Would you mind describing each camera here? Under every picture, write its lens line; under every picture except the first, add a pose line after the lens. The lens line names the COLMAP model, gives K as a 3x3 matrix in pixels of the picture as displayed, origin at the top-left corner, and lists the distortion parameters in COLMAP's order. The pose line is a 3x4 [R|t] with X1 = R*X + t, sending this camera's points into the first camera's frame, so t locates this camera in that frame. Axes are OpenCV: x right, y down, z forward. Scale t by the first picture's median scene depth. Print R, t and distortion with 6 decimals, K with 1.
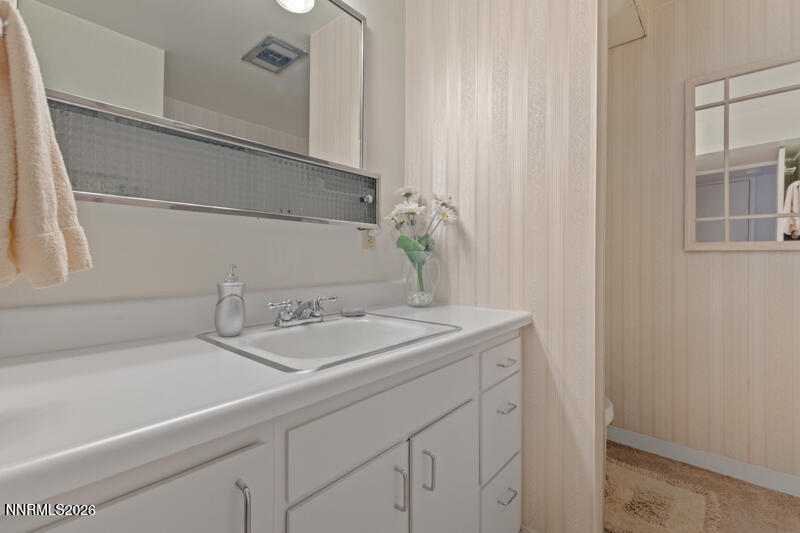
lens RADIAL K [[358.9, 0, 400.8], [0, 358.9, 255.1], [0, 0, 1]] dist [0.015289, -0.000161]
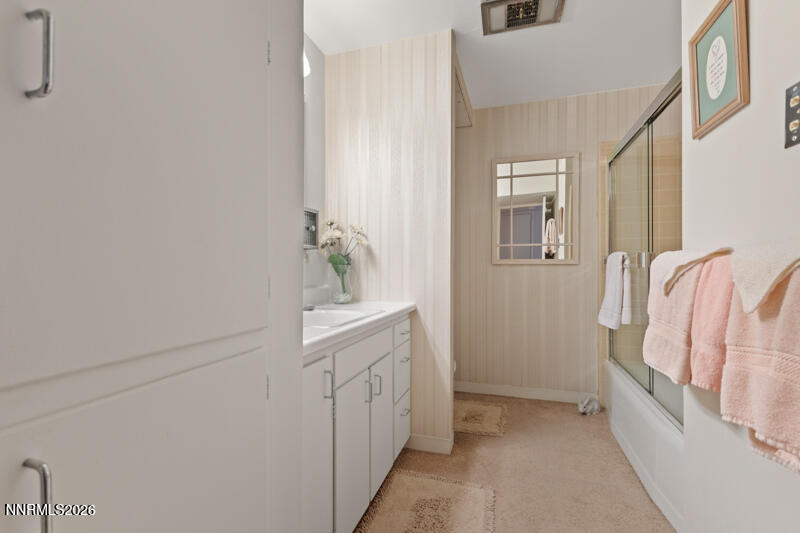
lens RADIAL K [[349.1, 0, 411.8], [0, 349.1, 268.6], [0, 0, 1]] dist [0.017116, -0.000008]
pose [[0.908303, -0.005260, 0.418280, -0.277848], [0.002881, 0.999976, 0.006319, -0.003577], [-0.418303, -0.004535, 0.908296, -0.377736]]
